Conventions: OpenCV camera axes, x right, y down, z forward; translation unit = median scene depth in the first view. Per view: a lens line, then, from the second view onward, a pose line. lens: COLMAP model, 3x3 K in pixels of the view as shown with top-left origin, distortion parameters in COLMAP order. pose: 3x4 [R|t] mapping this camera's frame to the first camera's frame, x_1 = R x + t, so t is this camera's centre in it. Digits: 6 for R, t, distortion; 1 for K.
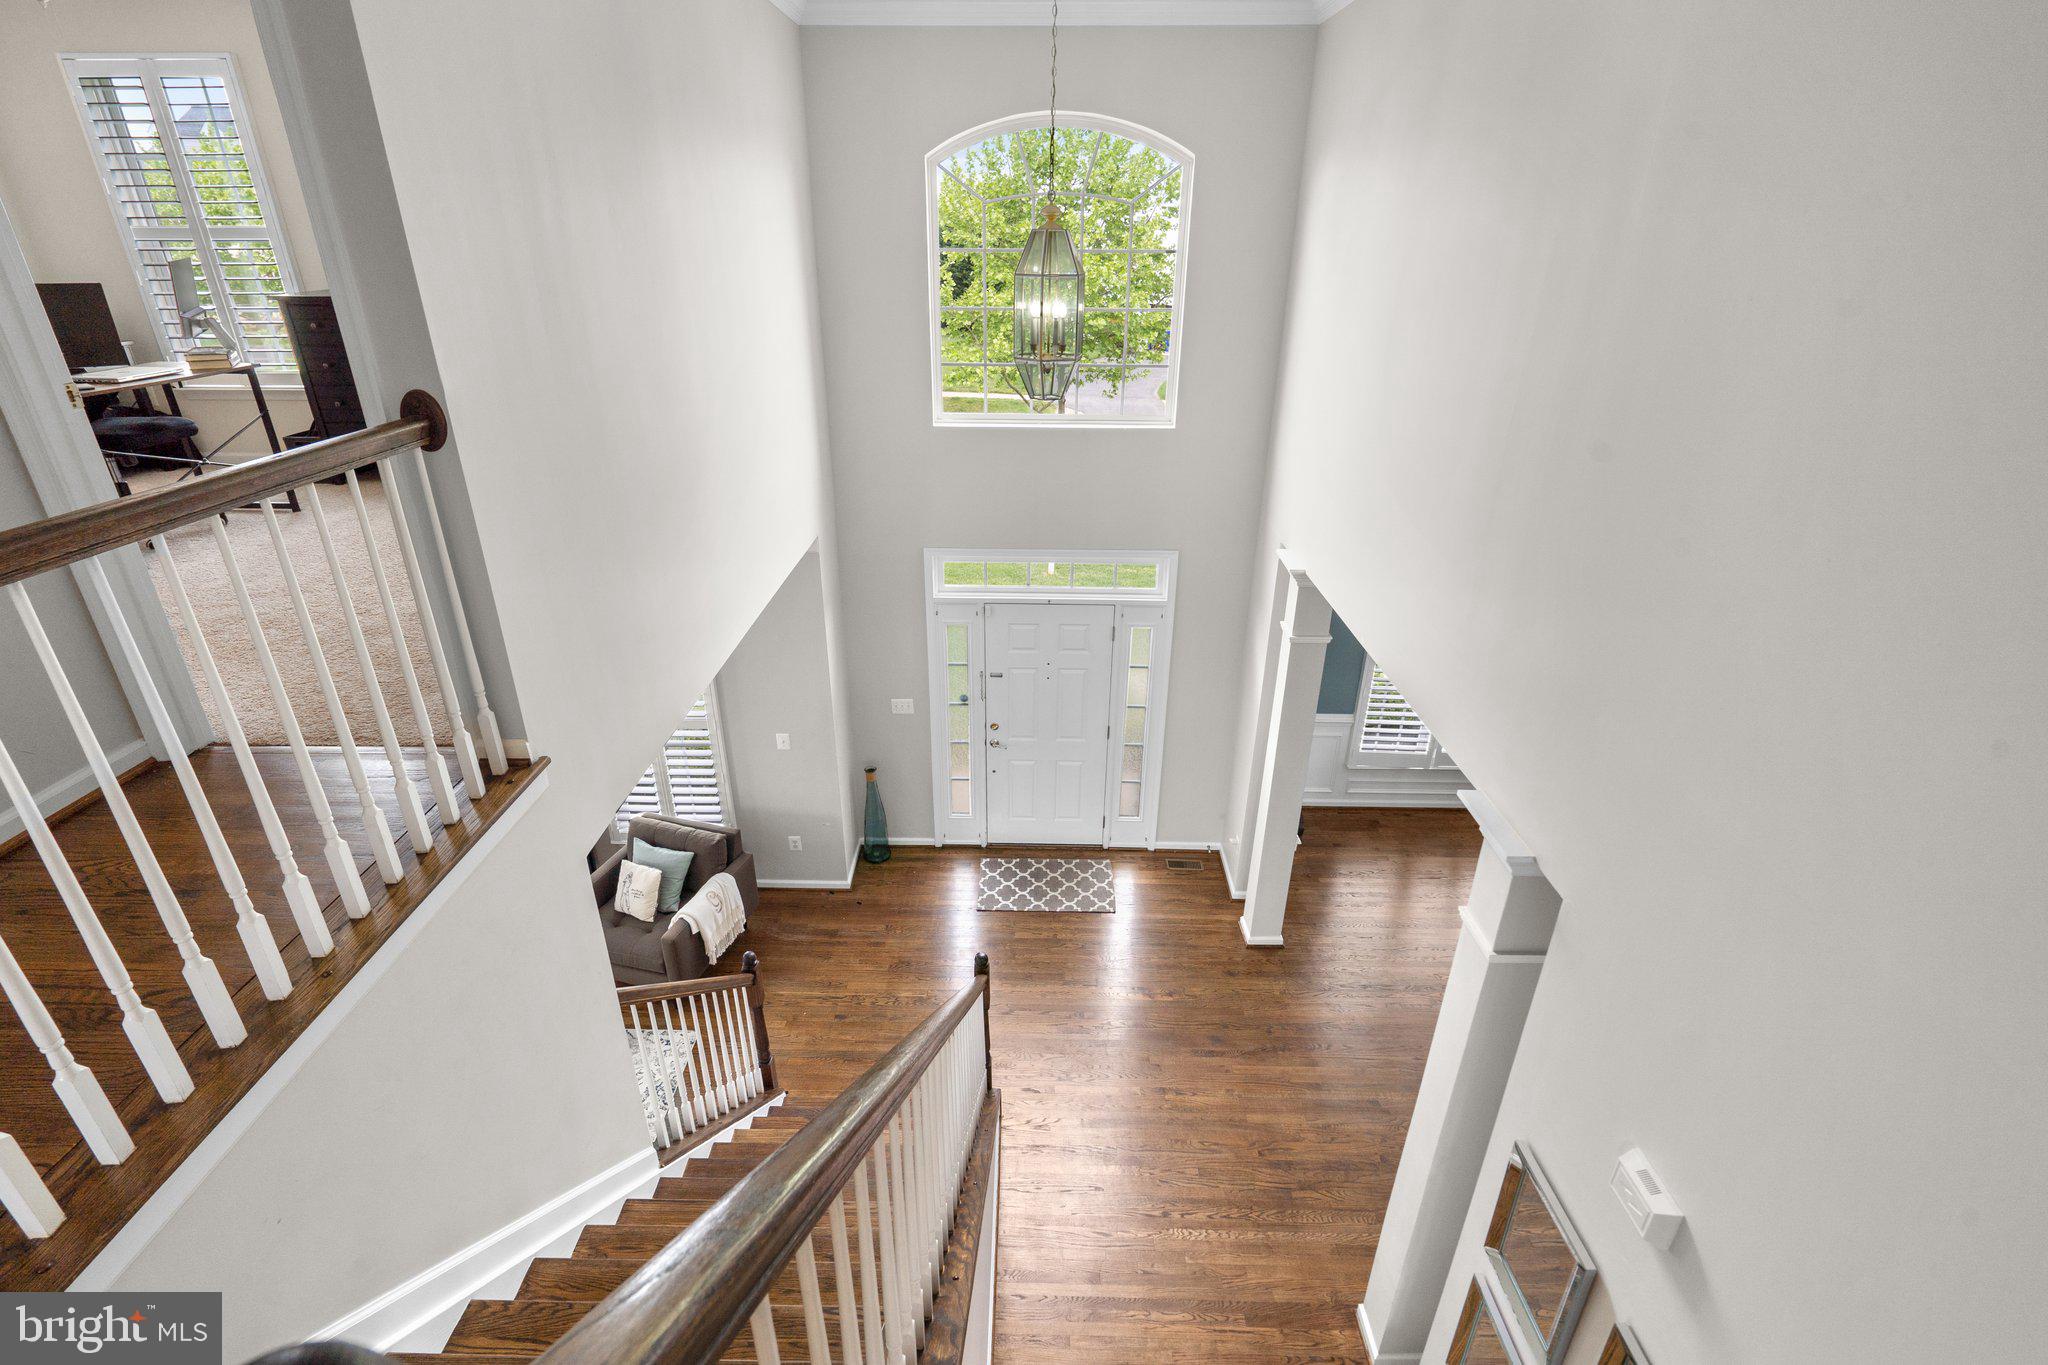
lens RADIAL K [[942.0, 0, 1019.4], [0, 942.0, 690.8], [0, 0, 1]] dist [-0.011329, 0.001657]
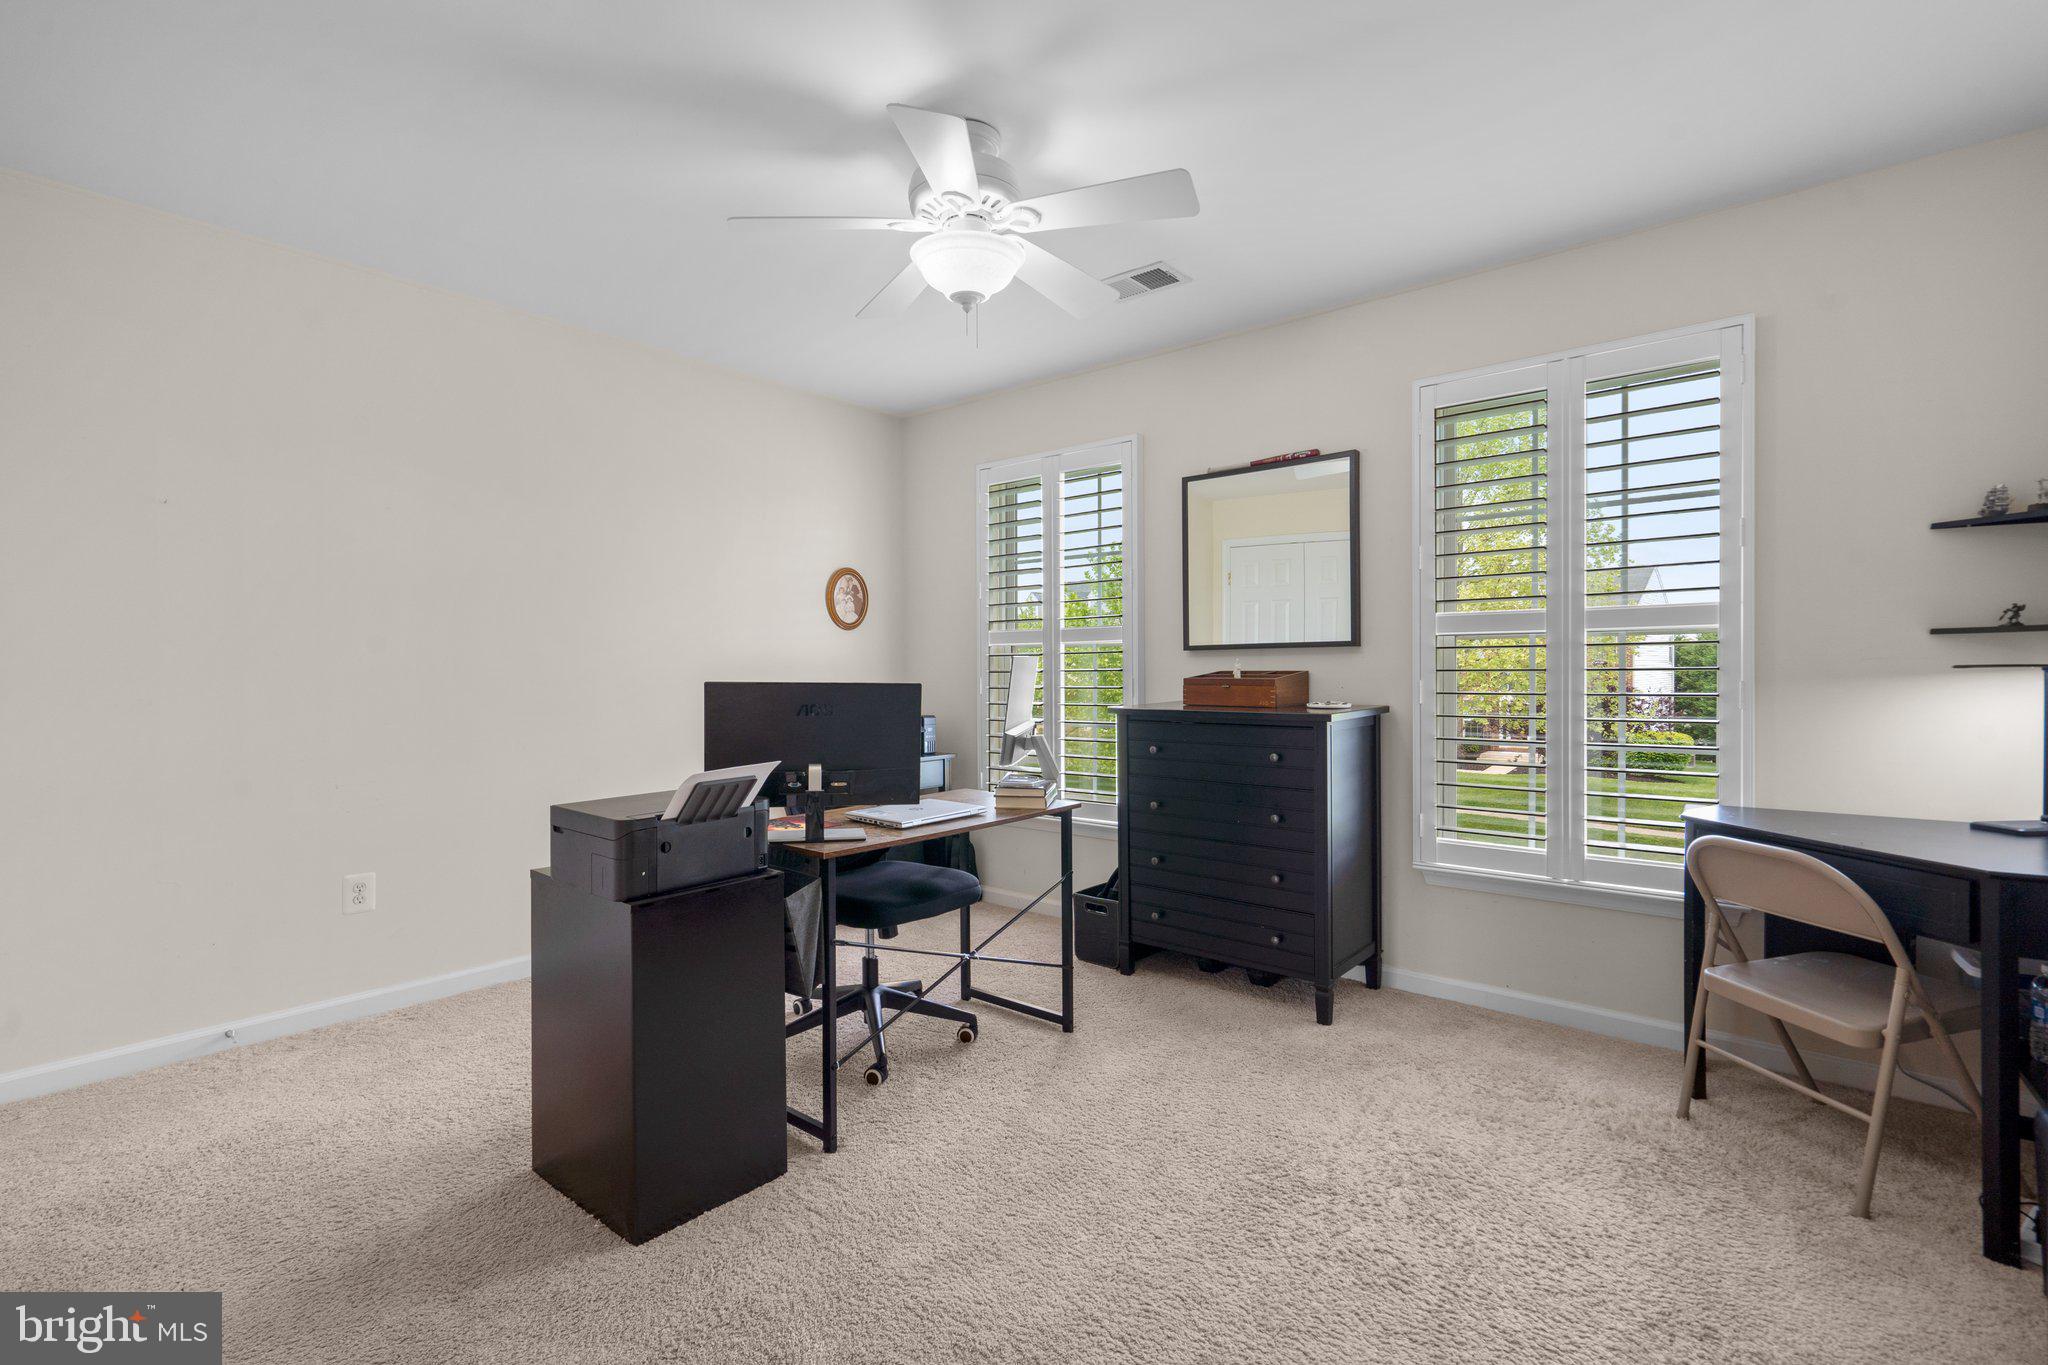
lens RADIAL K [[942.0, 0, 1022.4], [0, 942.0, 677.7], [0, 0, 1]] dist [-0.011329, 0.001657]
pose [[0.776282, -0.001833, -0.630383, -0.443646], [-0.266876, 0.905005, -0.331275, -0.207017], [0.571107, 0.425397, 0.702050, 0.493545]]
